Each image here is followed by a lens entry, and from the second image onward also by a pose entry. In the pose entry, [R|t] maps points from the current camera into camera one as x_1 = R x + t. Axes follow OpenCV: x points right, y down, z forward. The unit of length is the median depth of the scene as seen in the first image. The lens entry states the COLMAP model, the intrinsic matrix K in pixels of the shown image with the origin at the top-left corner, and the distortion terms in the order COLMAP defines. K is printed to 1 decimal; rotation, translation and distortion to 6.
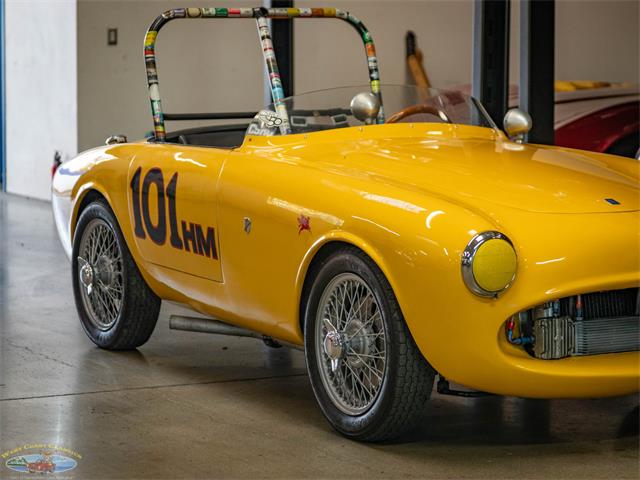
lens RADIAL K [[2523.3, 0, 318.5], [0, 2523.3, 246.6], [0, 0, 1]] dist [0.447512, 0.000000]
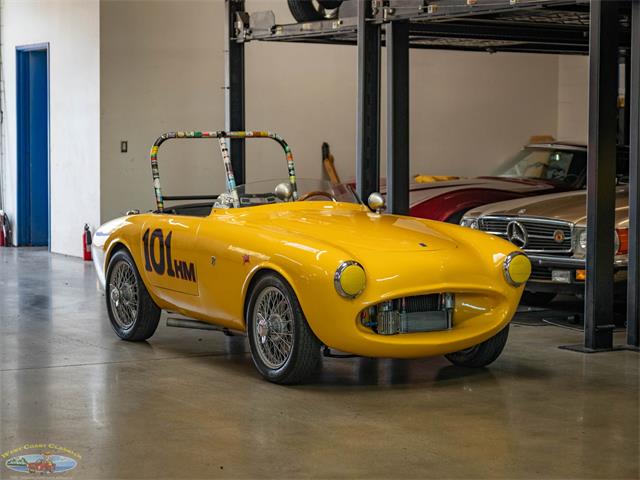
lens RADIAL K [[2523.3, 0, 325.1], [0, 2523.3, 237.3], [0, 0, 1]] dist [0.447512, 0.000000]
pose [[0.999912, -0.003264, 0.012887, 0.023251], [0.003784, 0.999171, -0.040544, 0.041596], [-0.012744, 0.040589, 0.999095, -0.647735]]
